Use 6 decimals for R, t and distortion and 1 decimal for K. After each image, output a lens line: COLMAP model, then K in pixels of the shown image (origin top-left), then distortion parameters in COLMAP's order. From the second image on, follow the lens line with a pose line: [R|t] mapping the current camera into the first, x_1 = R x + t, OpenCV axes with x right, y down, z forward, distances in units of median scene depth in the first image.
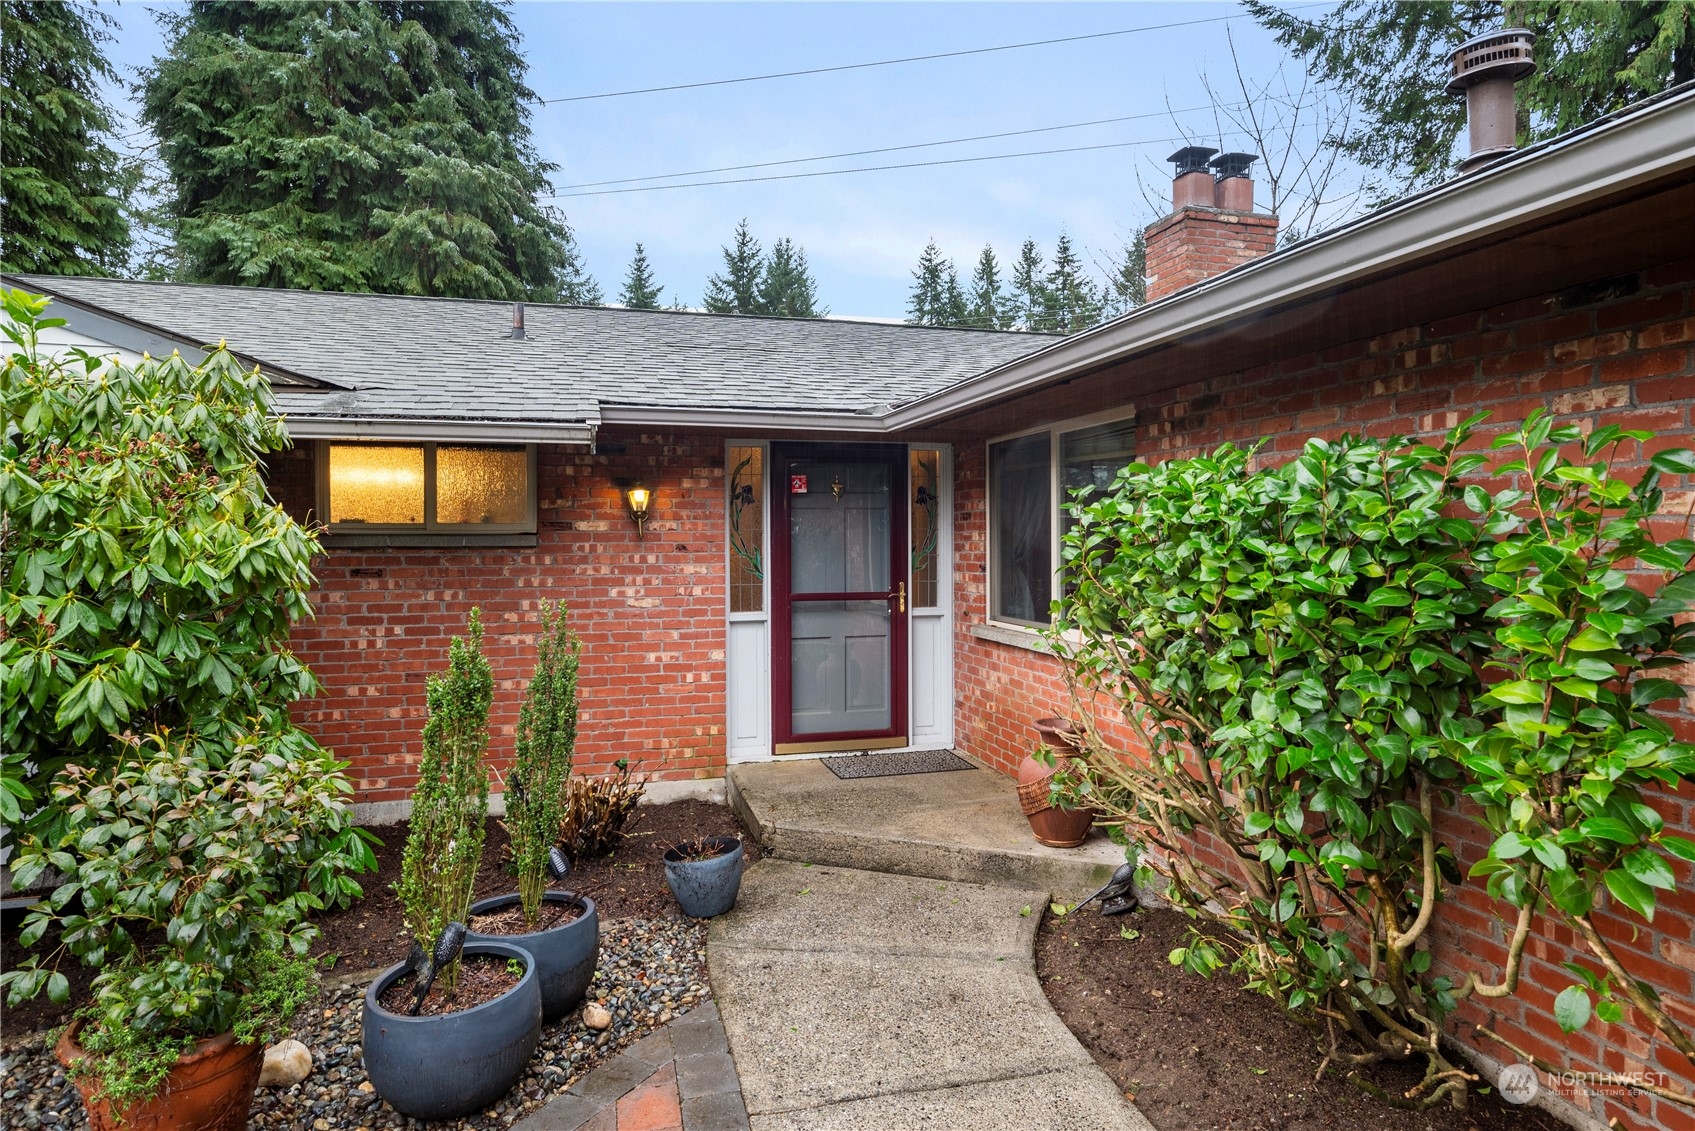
lens RADIAL K [[972.2, 0, 898.9], [0, 972.2, 493.1], [0, 0, 1]] dist [0.002398, -0.000298]
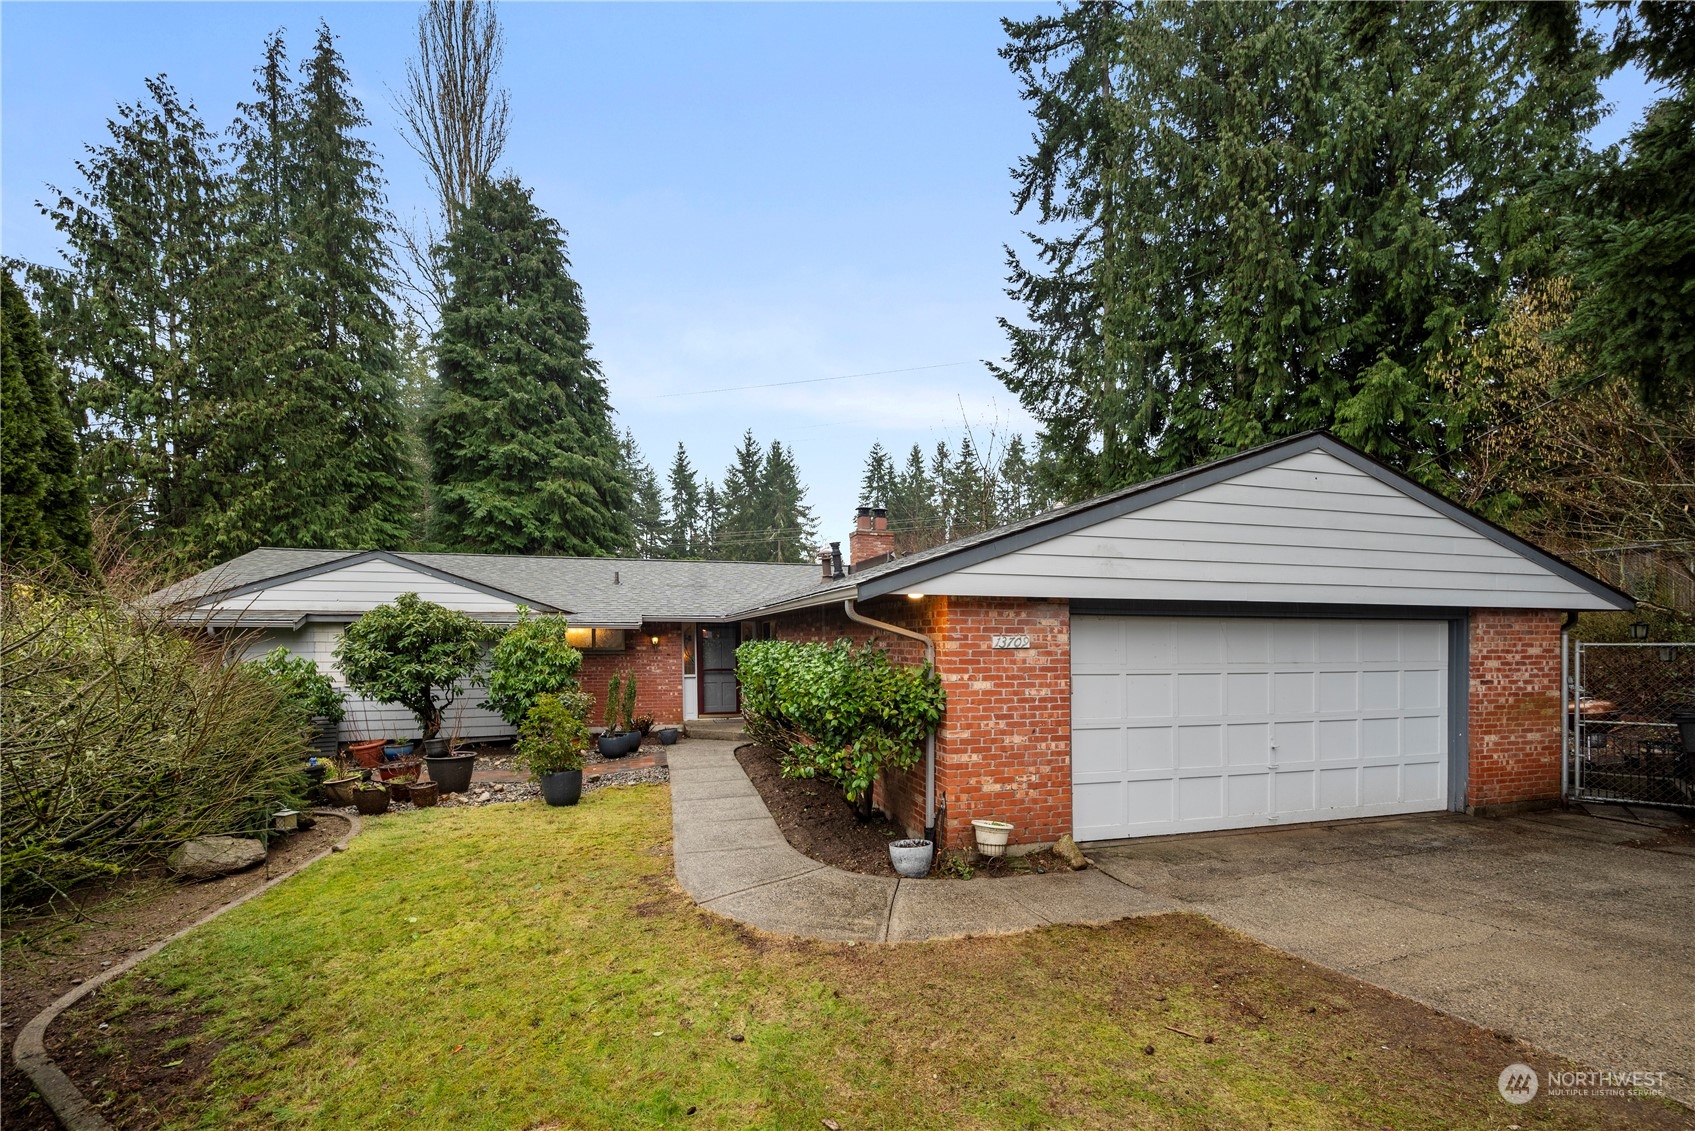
lens RADIAL K [[673.7, 0, 862.3], [0, 673.7, 637.4], [0, 0, 1]] dist [-0.001328, -0.000033]
pose [[0.999992, 0.002620, -0.002905, 0.130822], [-0.002491, 0.999040, 0.043737, -0.030767], [0.003017, -0.043729, 0.999039, -0.380062]]
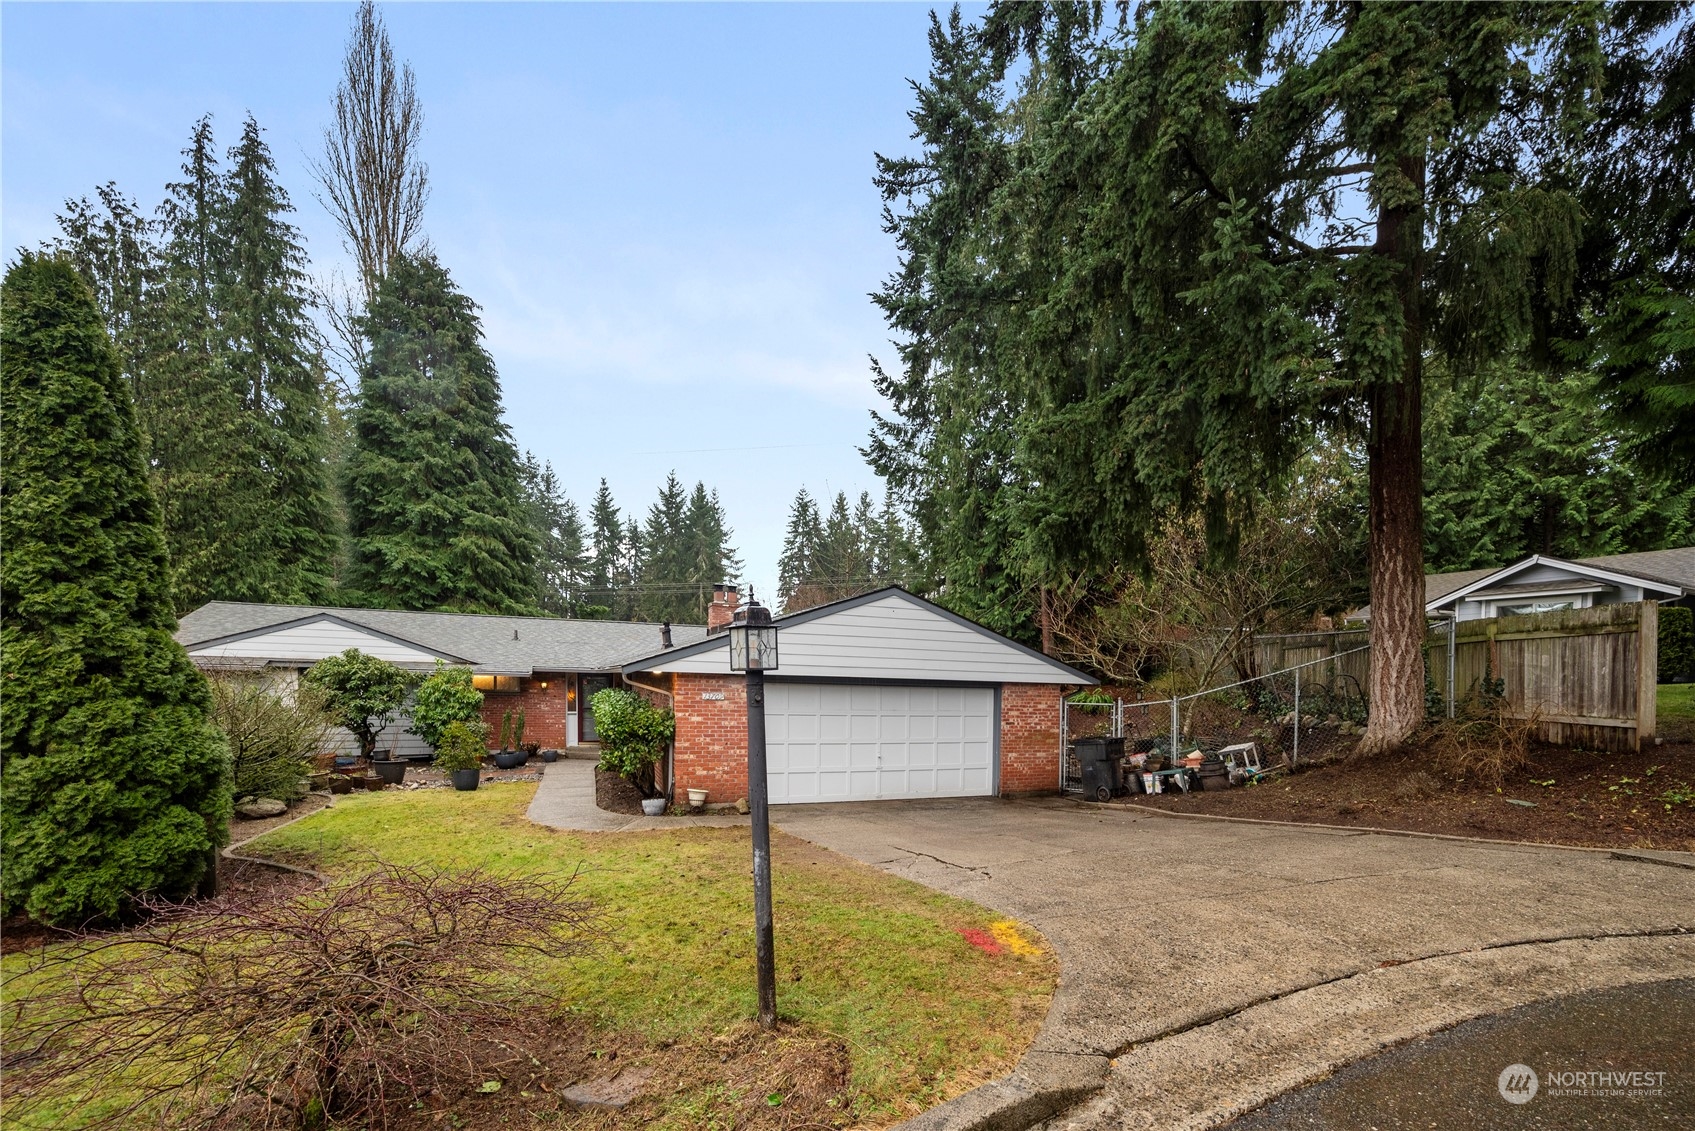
lens RADIAL K [[673.7, 0, 856.0], [0, 673.7, 697.0], [0, 0, 1]] dist [-0.001328, -0.000033]
pose [[0.995501, 0.023740, 0.091726, 0.248147], [-0.029966, 0.997296, 0.067109, -0.053850], [-0.089885, -0.069556, 0.993520, -0.624114]]
